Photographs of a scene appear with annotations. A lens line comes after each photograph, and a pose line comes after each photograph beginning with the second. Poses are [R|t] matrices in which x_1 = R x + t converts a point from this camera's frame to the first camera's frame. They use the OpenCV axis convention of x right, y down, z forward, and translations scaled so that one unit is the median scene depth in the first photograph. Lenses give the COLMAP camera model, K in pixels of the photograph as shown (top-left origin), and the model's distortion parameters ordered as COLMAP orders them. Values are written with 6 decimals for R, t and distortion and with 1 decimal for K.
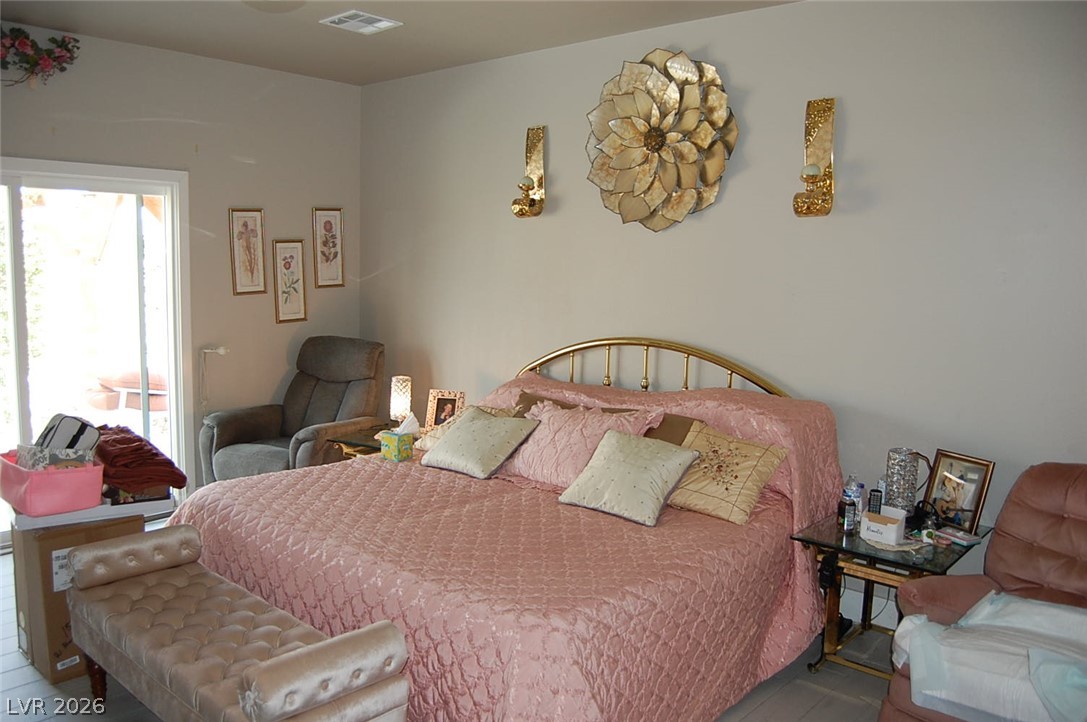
lens RADIAL K [[849.7, 0, 536.1], [0, 849.7, 365.5], [0, 0, 1]] dist [-0.086802, 0.020990]
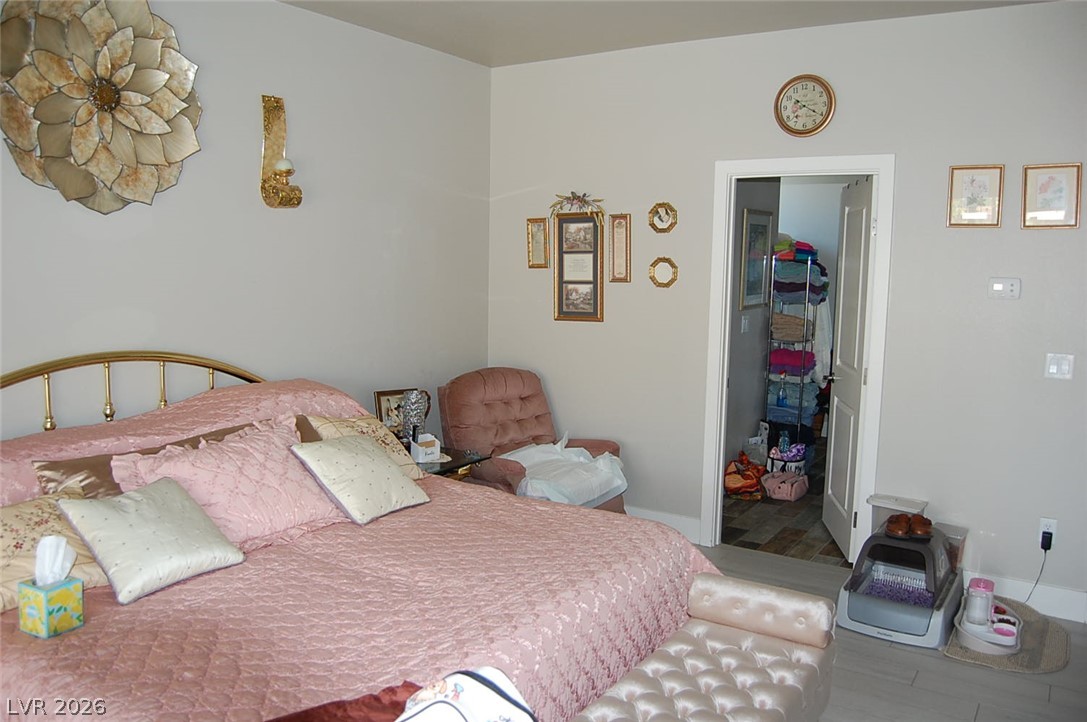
lens RADIAL K [[849.7, 0, 536.5], [0, 849.7, 358.3], [0, 0, 1]] dist [-0.086802, 0.020990]
pose [[-0.143658, -0.140443, 0.979611, -0.708749], [0.099832, 0.982773, 0.155537, -0.111577], [-0.984579, 0.120140, -0.127162, 0.756112]]
